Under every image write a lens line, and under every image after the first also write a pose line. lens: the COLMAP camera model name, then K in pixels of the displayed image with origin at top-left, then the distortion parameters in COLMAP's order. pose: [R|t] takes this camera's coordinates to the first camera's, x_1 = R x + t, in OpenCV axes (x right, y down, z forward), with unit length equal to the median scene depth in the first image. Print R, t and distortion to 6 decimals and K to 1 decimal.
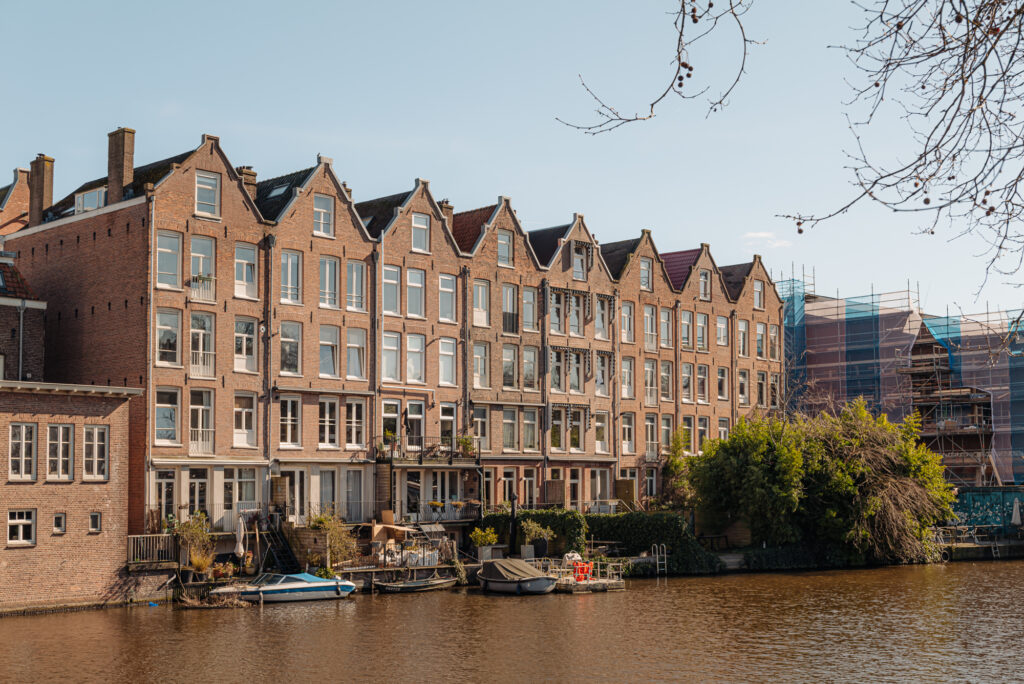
lens RADIAL K [[1603.5, 0, 512.3], [0, 1603.5, 341.3], [0, 0, 1]] dist [-0.106487, 0.000000]
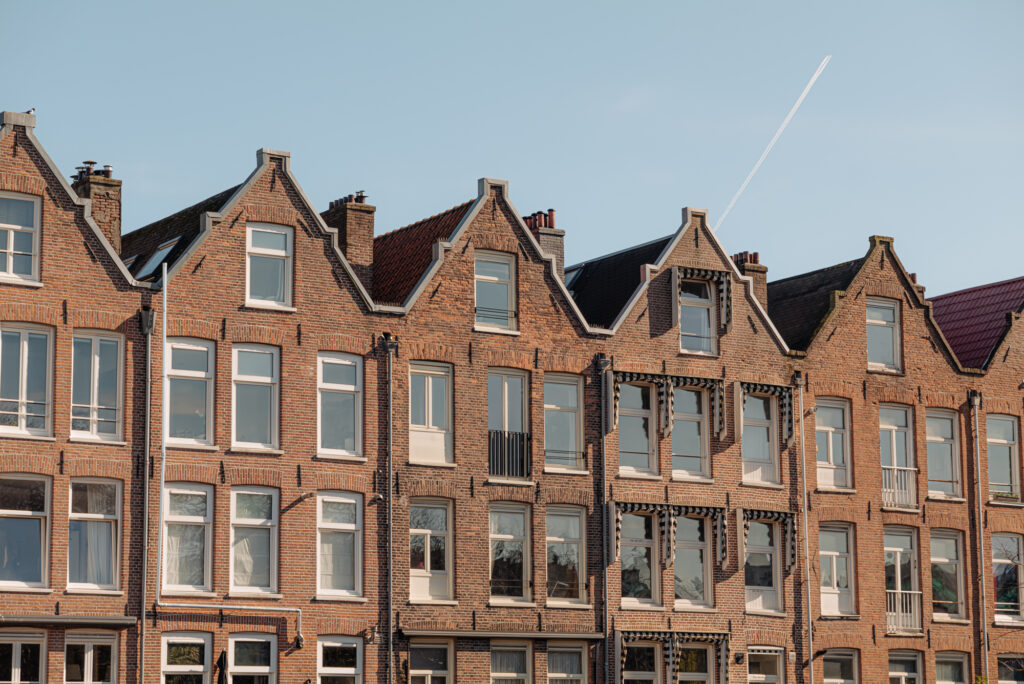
lens RADIAL K [[2636.9, 0, 511.6], [0, 2636.9, 342.1], [0, 0, 1]] dist [0.181073, 0.000000]
pose [[0.947754, -0.067173, -0.311851, 0.228153], [0.040338, 0.994967, -0.091722, 0.024619], [0.316443, 0.074351, 0.945693, 0.290356]]
